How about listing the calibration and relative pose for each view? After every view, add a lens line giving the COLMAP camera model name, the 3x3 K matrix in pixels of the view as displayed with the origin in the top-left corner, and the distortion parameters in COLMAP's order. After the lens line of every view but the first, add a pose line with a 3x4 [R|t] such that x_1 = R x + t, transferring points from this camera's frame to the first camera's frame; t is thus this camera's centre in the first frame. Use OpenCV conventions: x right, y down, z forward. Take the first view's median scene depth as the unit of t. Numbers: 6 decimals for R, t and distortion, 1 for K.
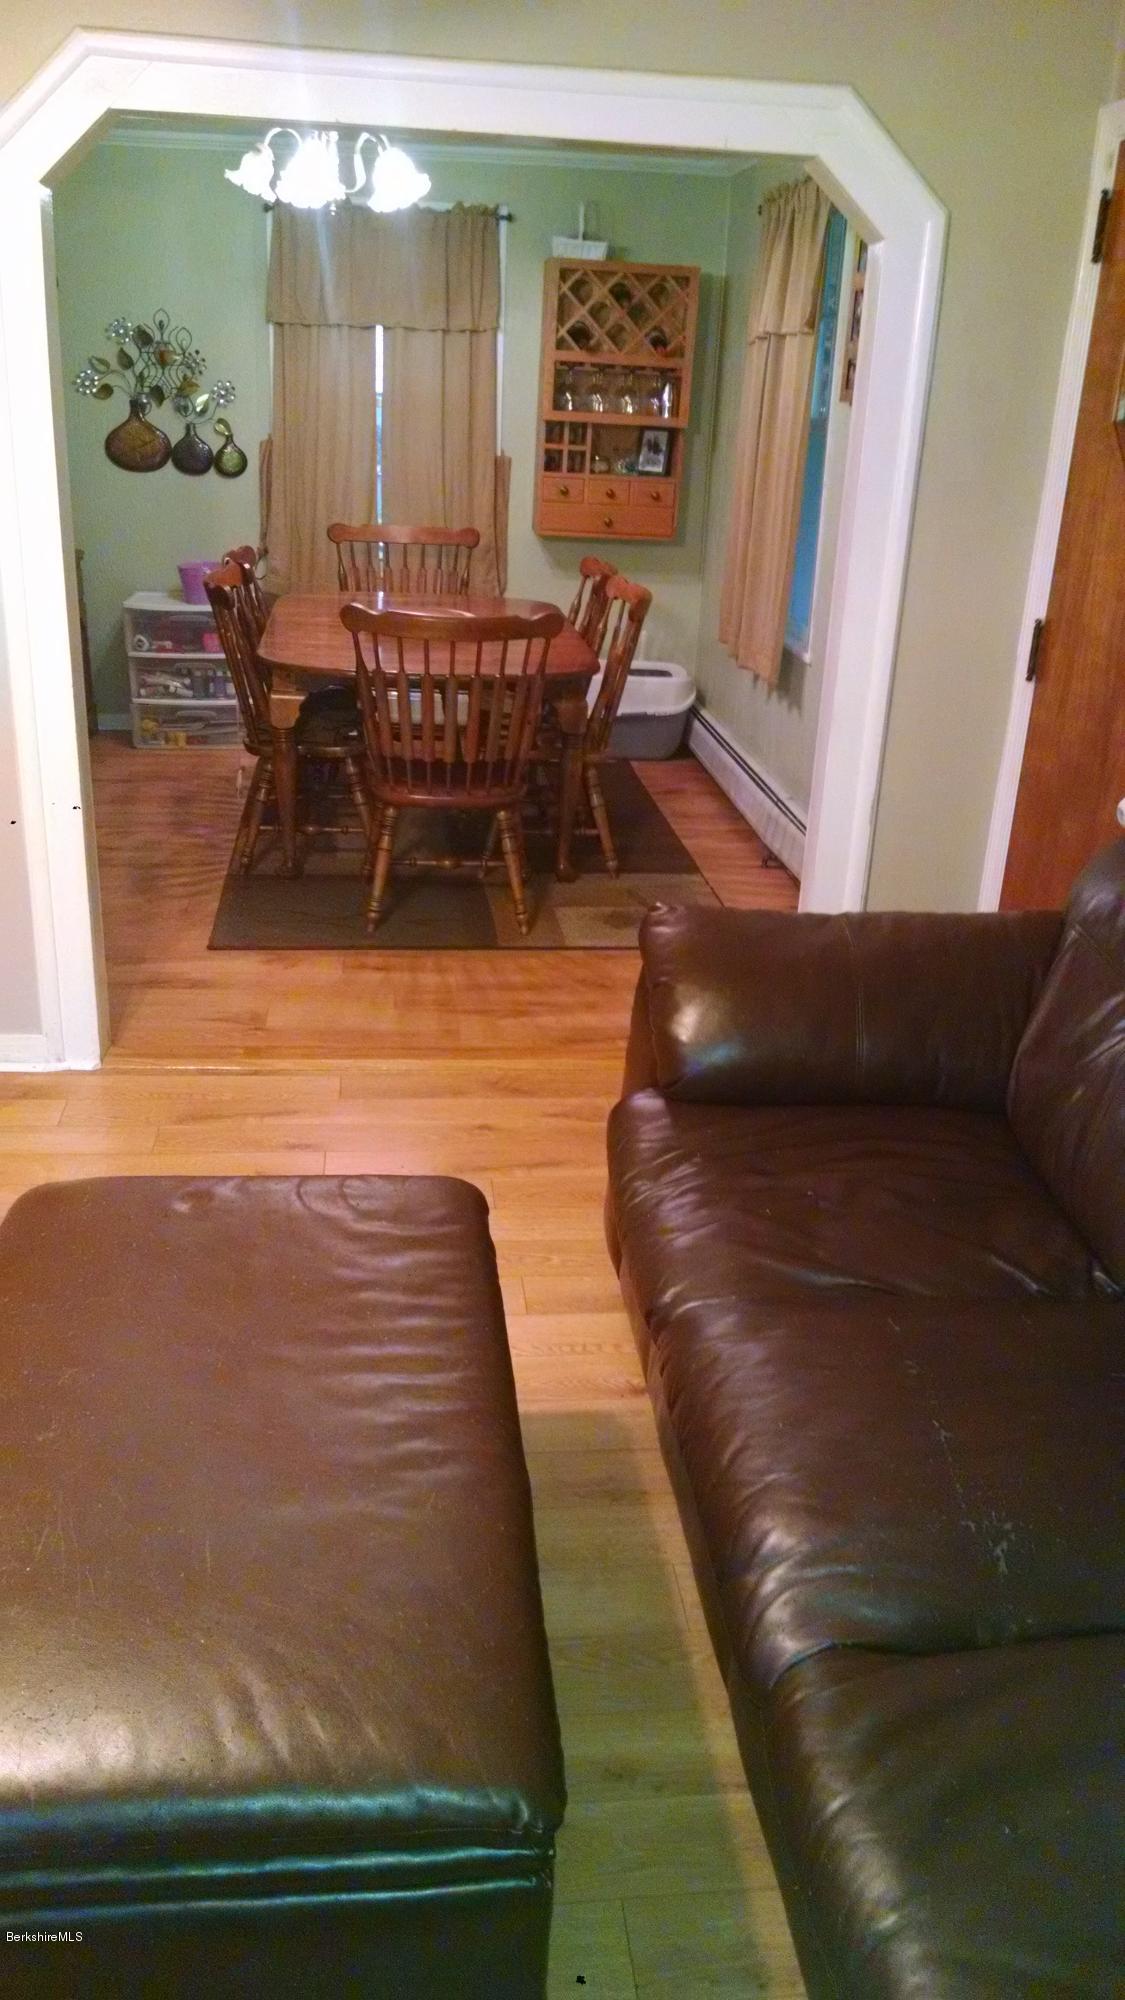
lens RADIAL K [[1508.4, 0, 562.5], [0, 1508.4, 1000.0], [0, 0, 1]] dist [0.047333, -0.106697]
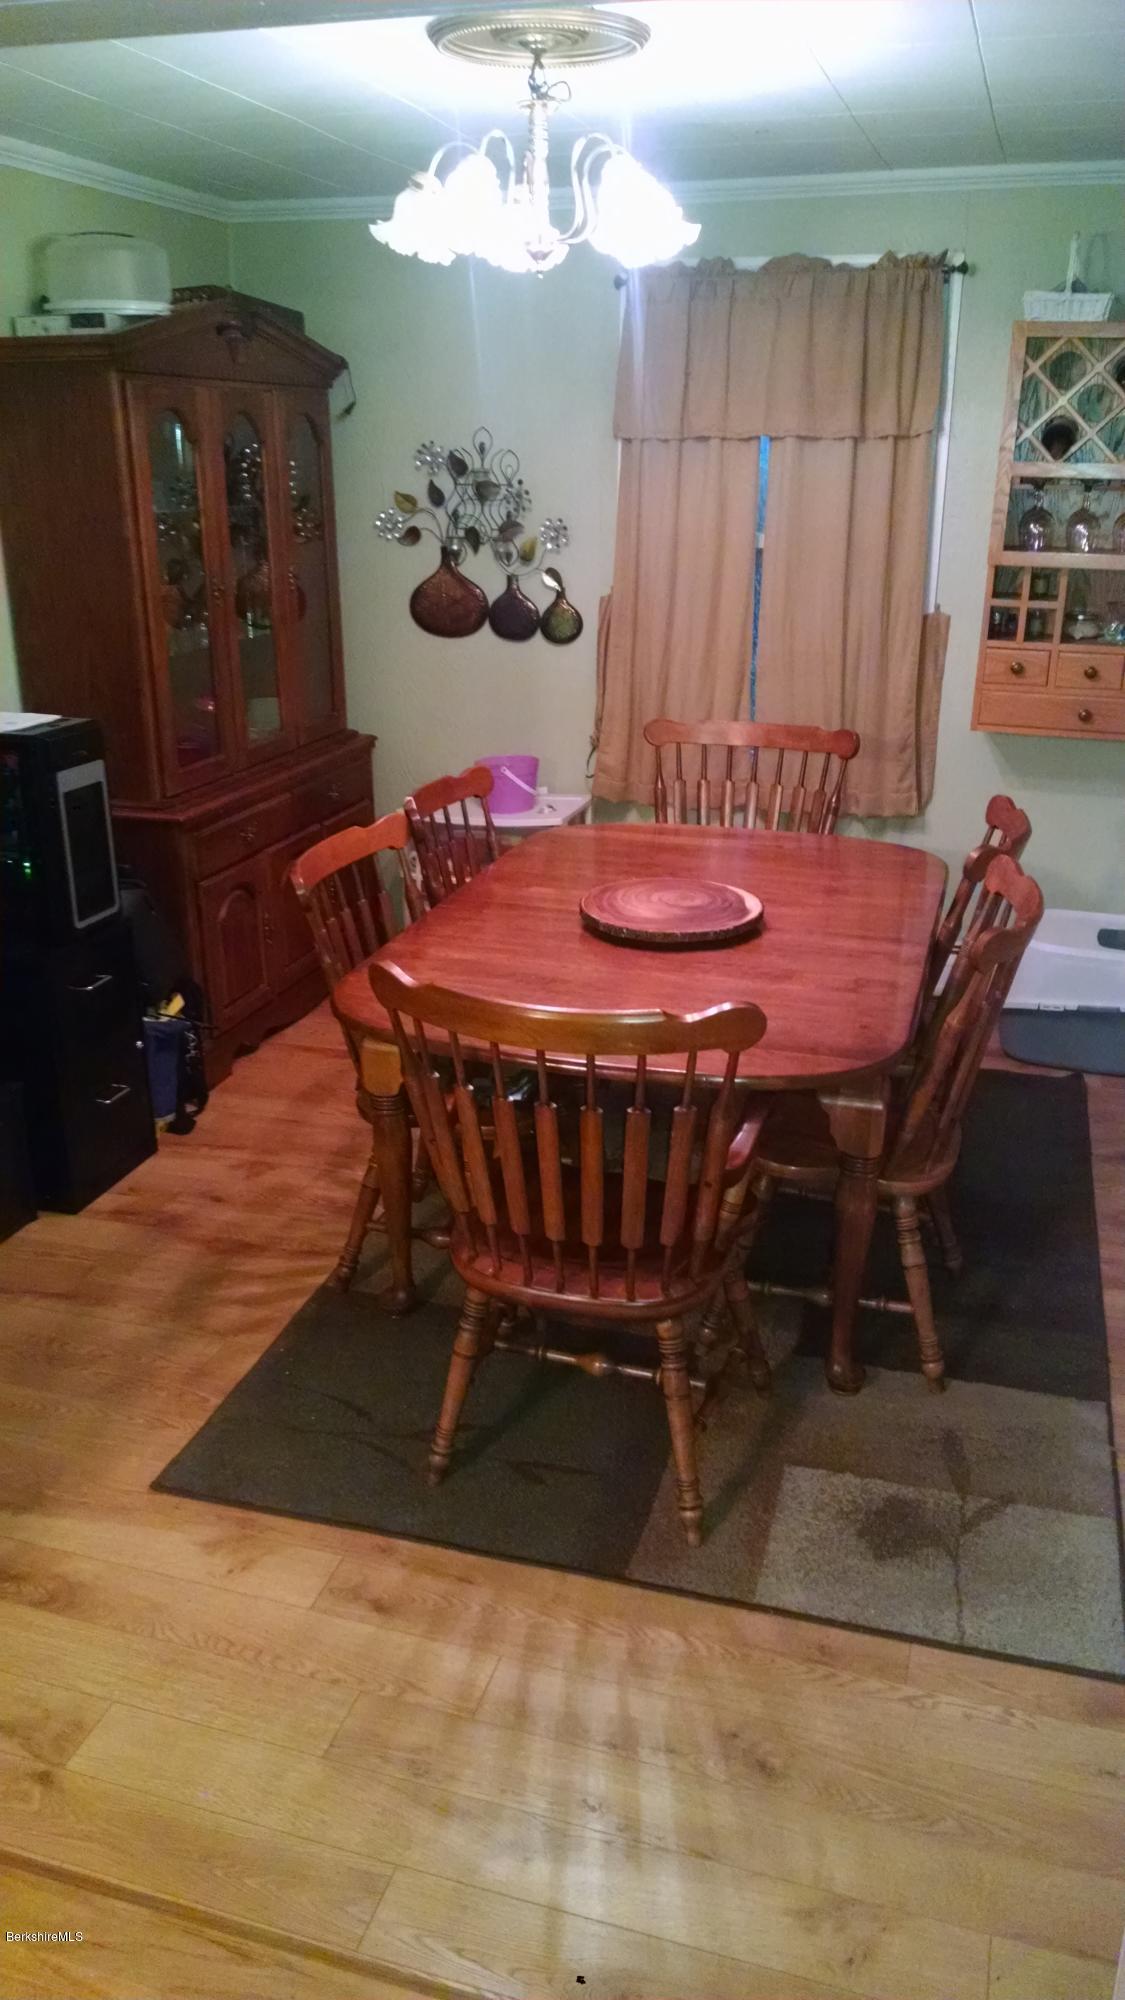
lens RADIAL K [[1508.4, 0, 562.5], [0, 1508.4, 1000.0], [0, 0, 1]] dist [0.047333, -0.106697]
pose [[0.919501, 0.097235, -0.380871, 0.087043], [-0.115654, 0.992957, -0.025714, -0.158098], [0.375688, 0.067694, 0.924271, 0.337310]]
